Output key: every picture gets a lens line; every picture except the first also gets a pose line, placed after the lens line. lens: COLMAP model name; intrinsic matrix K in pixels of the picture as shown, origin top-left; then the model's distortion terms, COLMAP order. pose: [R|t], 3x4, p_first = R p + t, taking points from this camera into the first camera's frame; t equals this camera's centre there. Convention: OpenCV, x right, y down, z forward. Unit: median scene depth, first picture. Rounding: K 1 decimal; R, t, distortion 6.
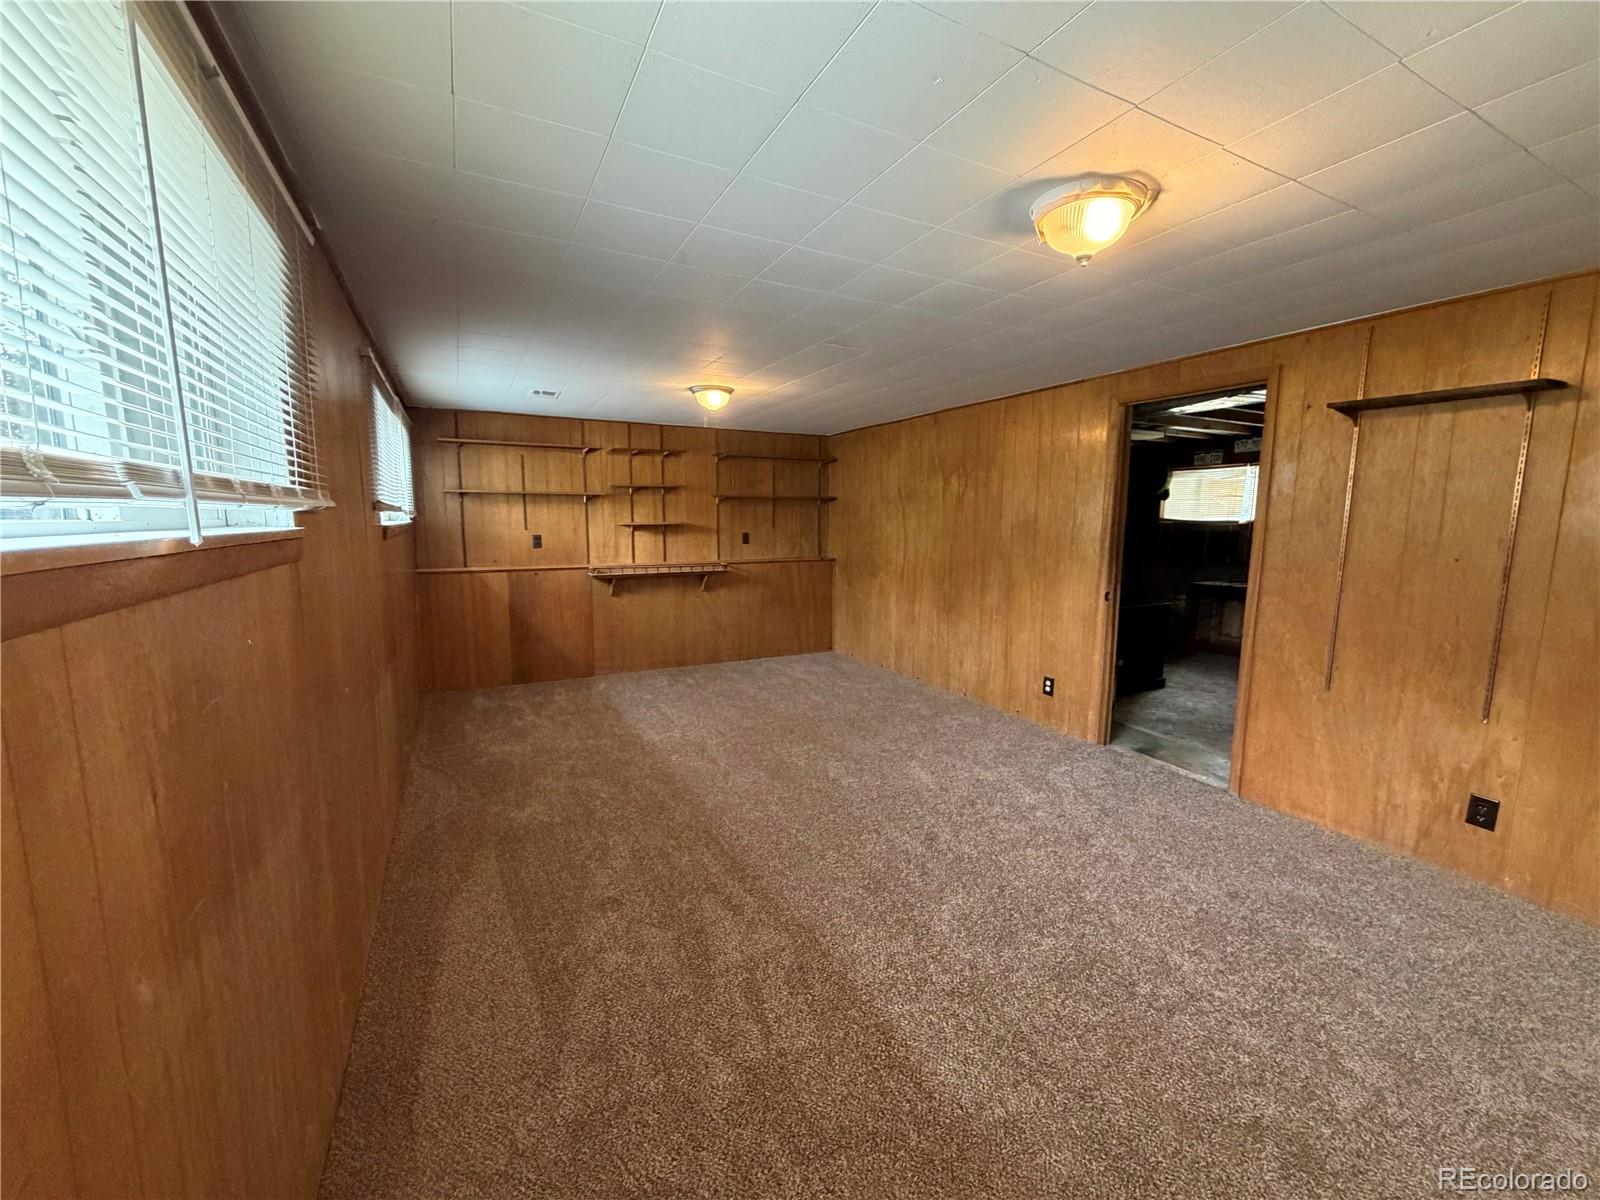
lens RADIAL K [[633.8, 0, 789.6], [0, 633.8, 598.9], [0, 0, 1]] dist [0.000678, -0.000447]
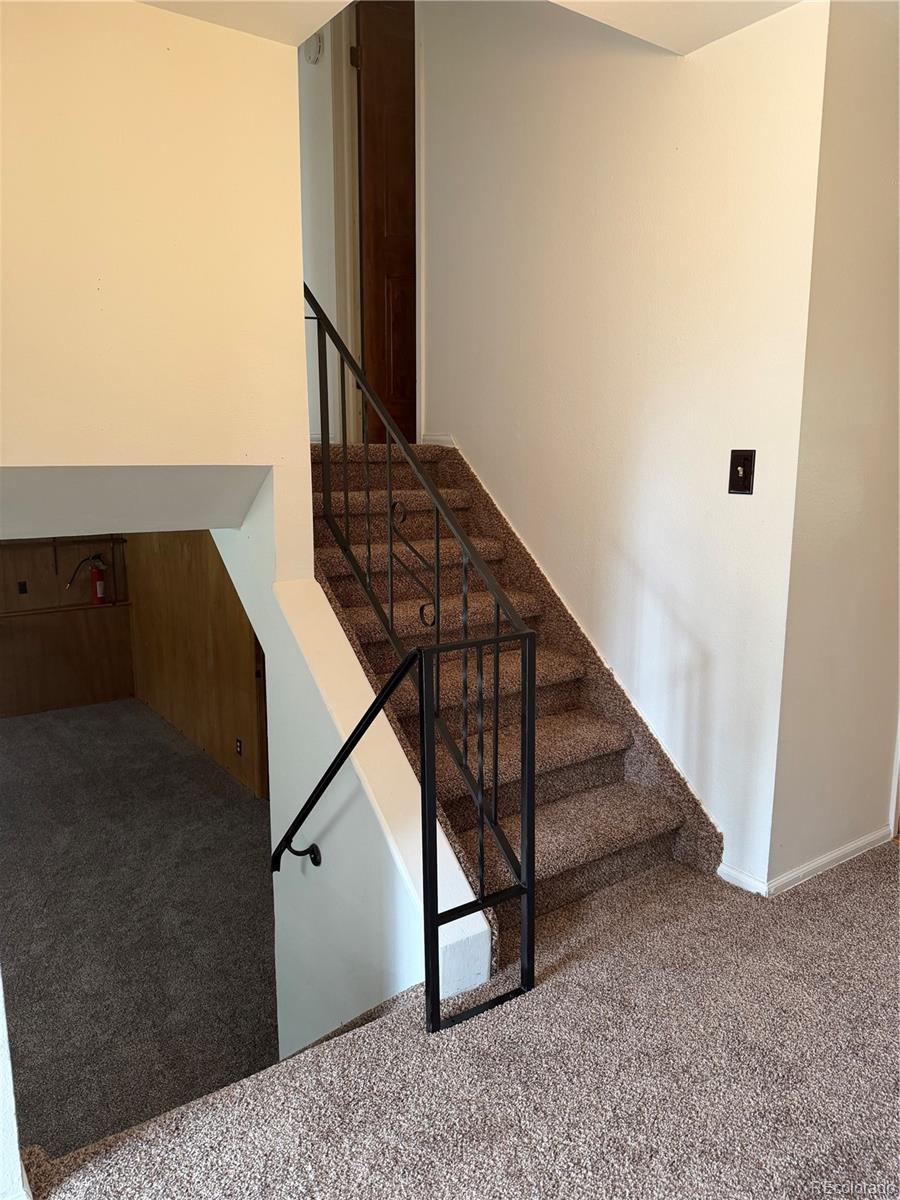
lens RADIAL K [[839.2, 0, 452.2], [0, 839.2, 601.2], [0, 0, 1]] dist [-0.000290, -0.012476]
pose [[0.990006, -0.025944, 0.138621, 0.618258], [0.019305, 0.998611, 0.049021, -0.195061], [-0.139701, -0.045855, 0.989131, -0.531324]]
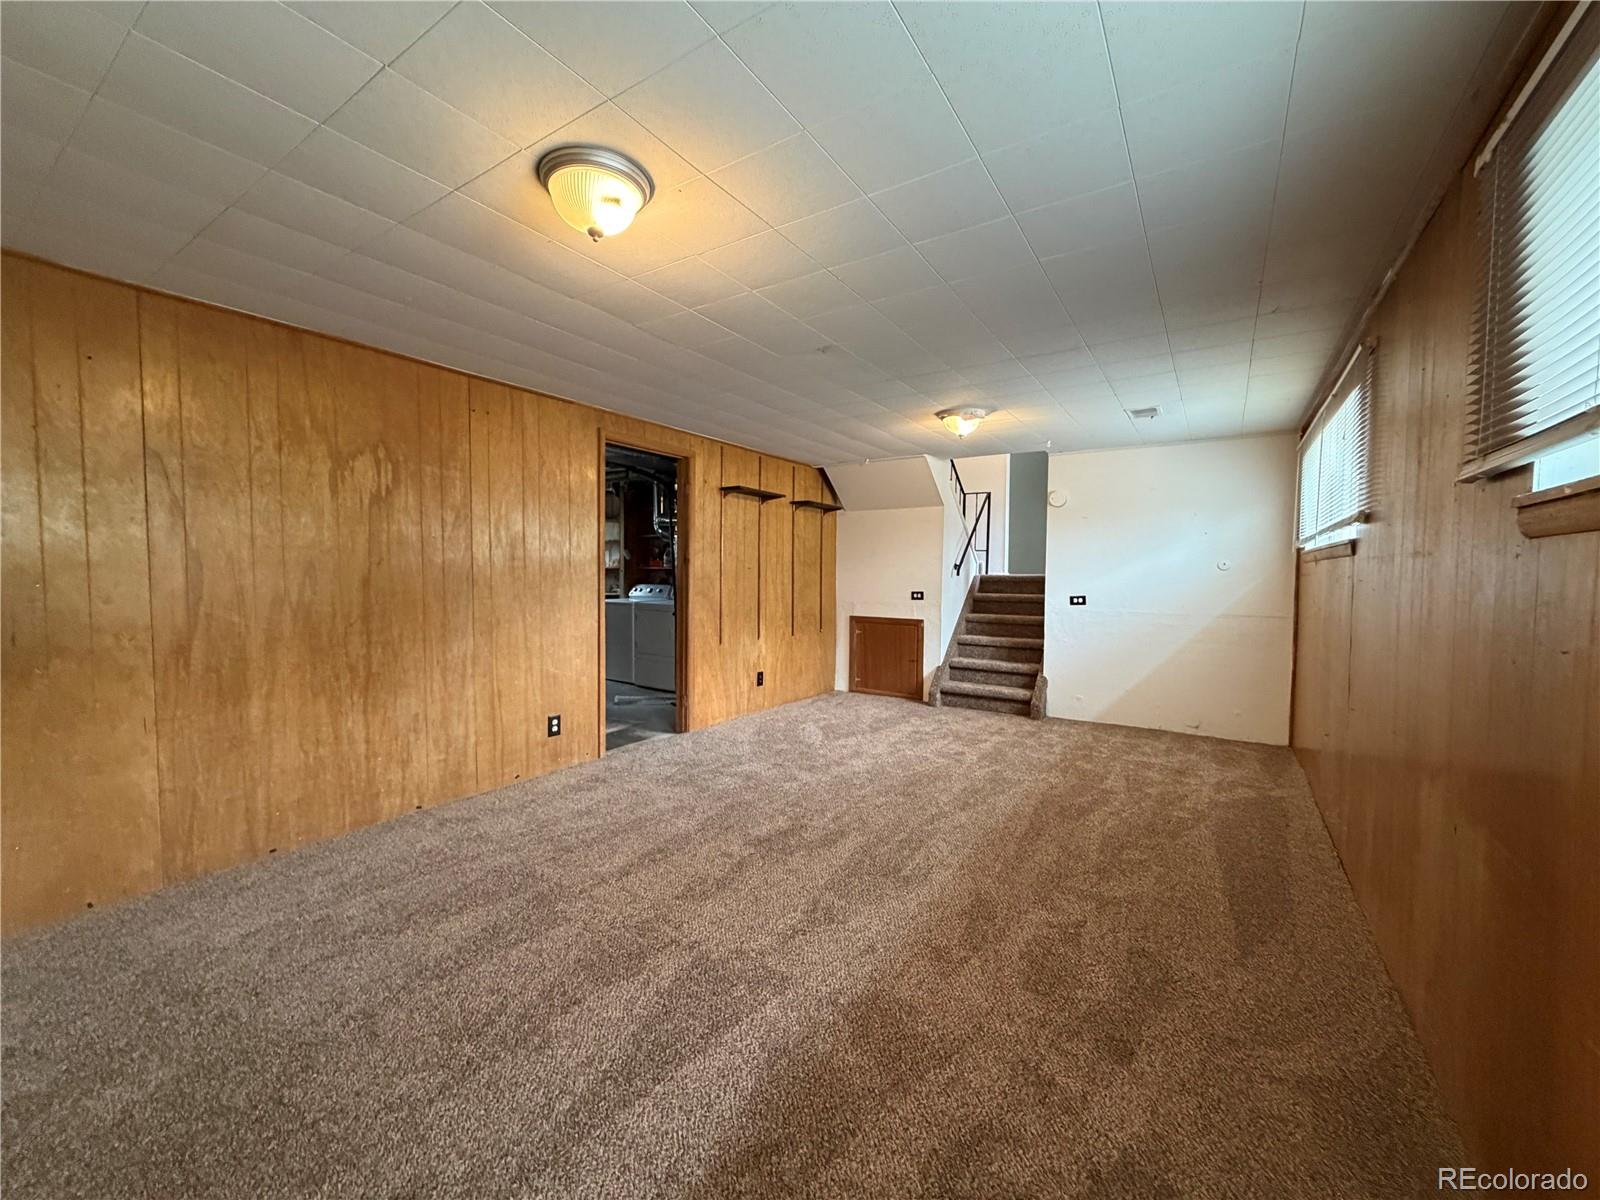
lens RADIAL K [[633.8, 0, 807.1], [0, 633.8, 600.8], [0, 0, 1]] dist [0.000678, -0.000447]
pose [[-0.496439, -0.044646, 0.866923, -0.571017], [0.104052, 0.988416, 0.110488, -0.104926], [-0.861813, 0.145056, -0.486043, 1.169064]]
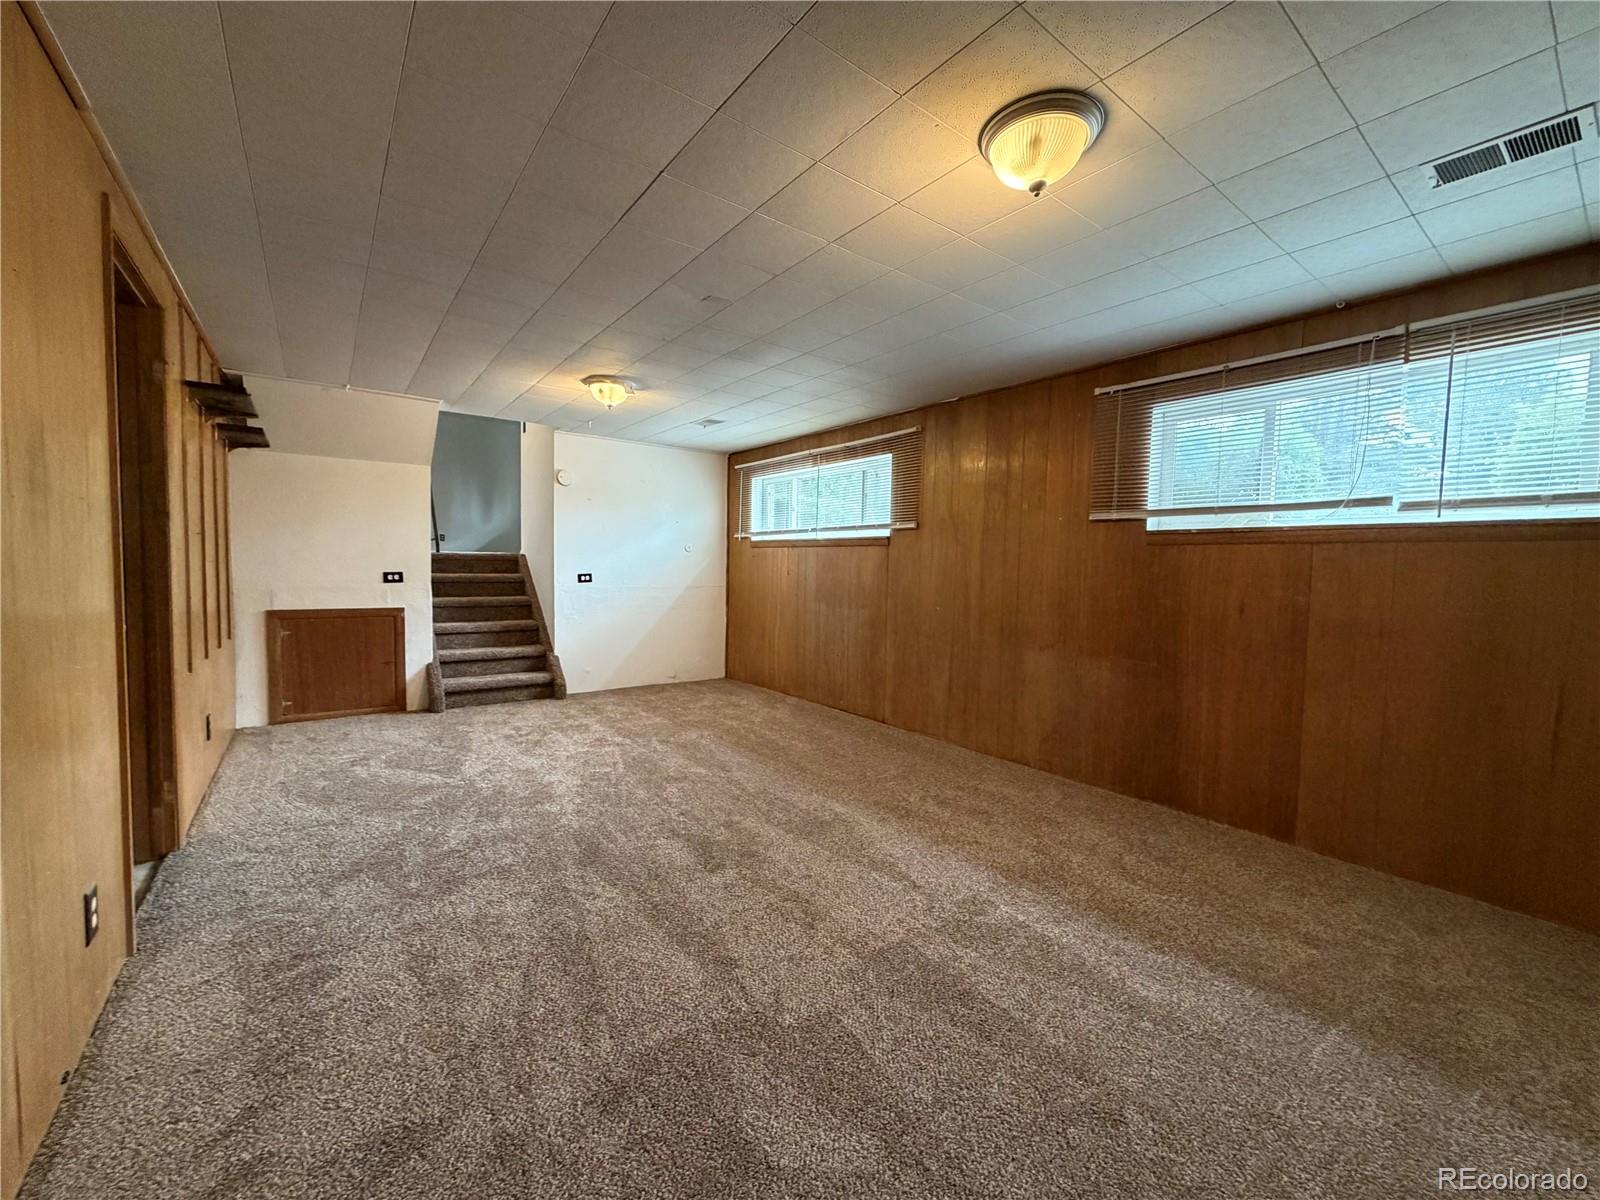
lens RADIAL K [[633.8, 0, 784.2], [0, 633.8, 593.1], [0, 0, 1]] dist [0.000678, -0.000447]
pose [[-0.987963, -0.015238, -0.153935, 0.082064], [-0.042158, 0.983989, 0.173170, -0.127598], [0.148832, 0.177575, -0.972788, 1.460263]]
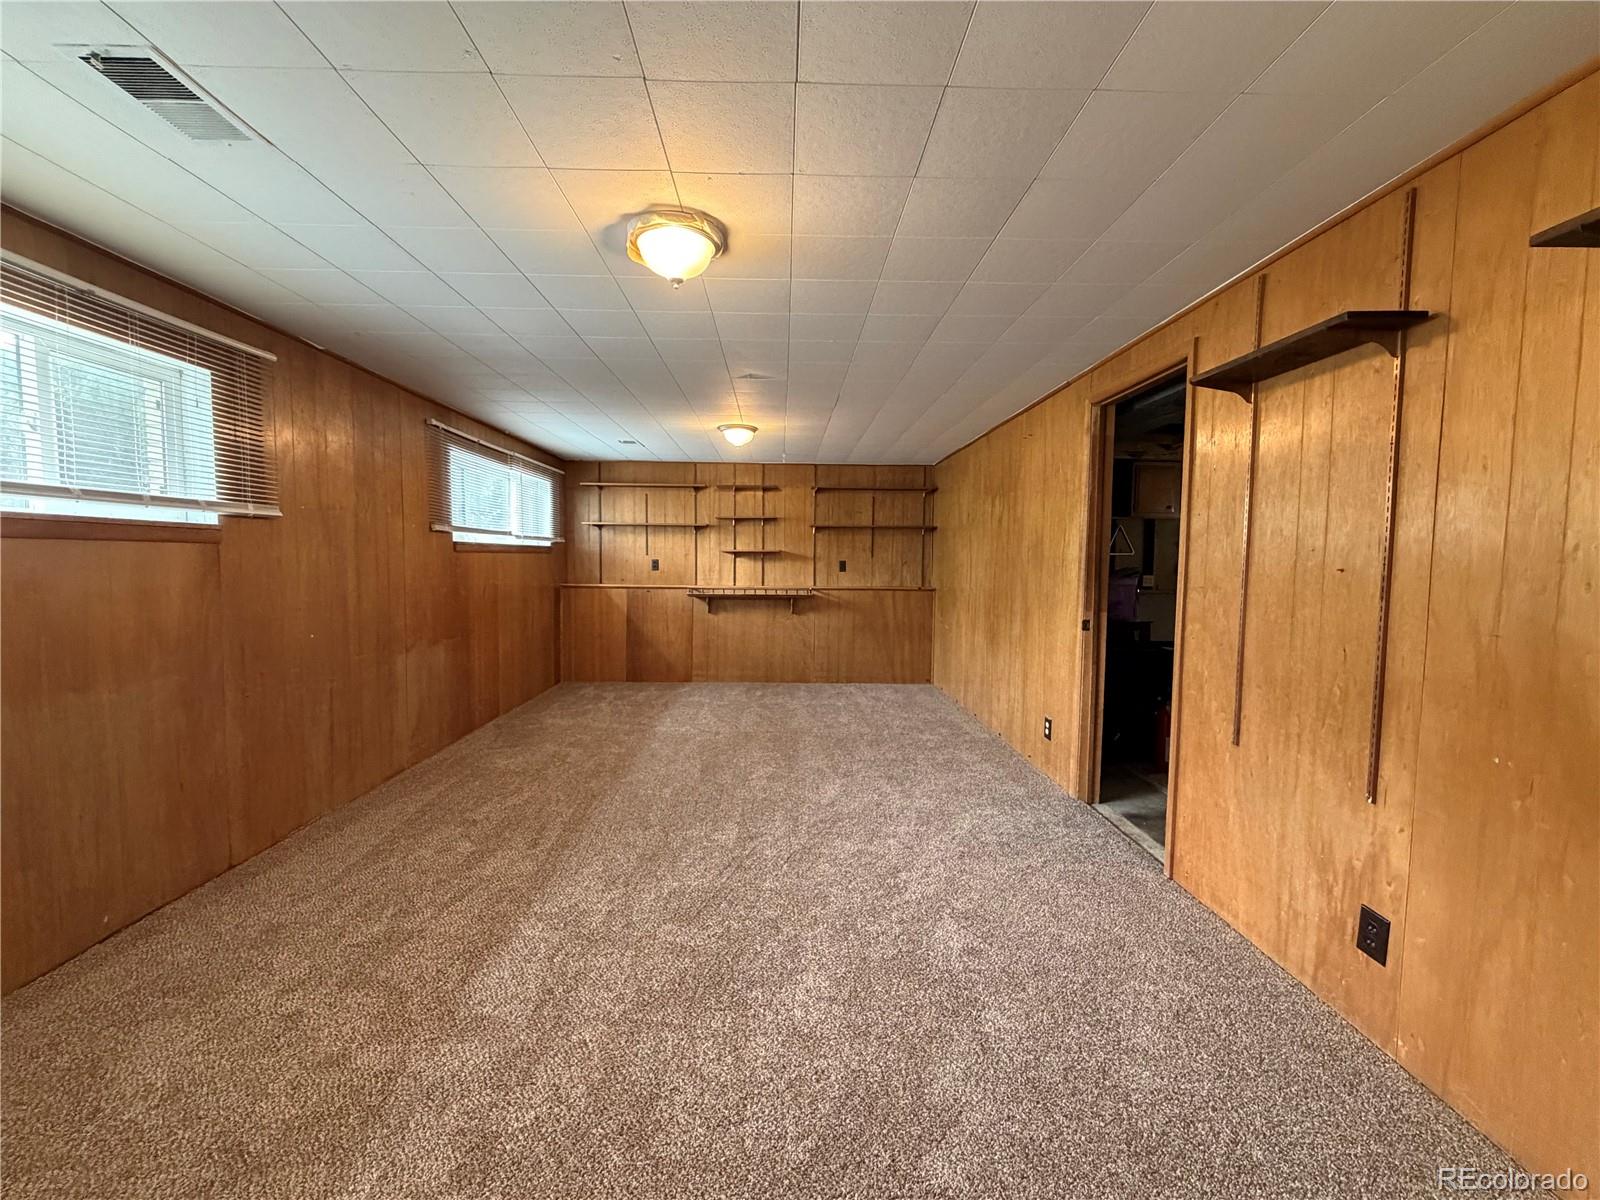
lens RADIAL K [[633.8, 0, 797.3], [0, 633.8, 599.4], [0, 0, 1]] dist [0.000678, -0.000447]
pose [[0.900185, 0.033978, -0.434180, 0.499443], [-0.063511, 0.996536, -0.053690, 0.030699], [0.430852, 0.075906, 0.899225, 0.052738]]
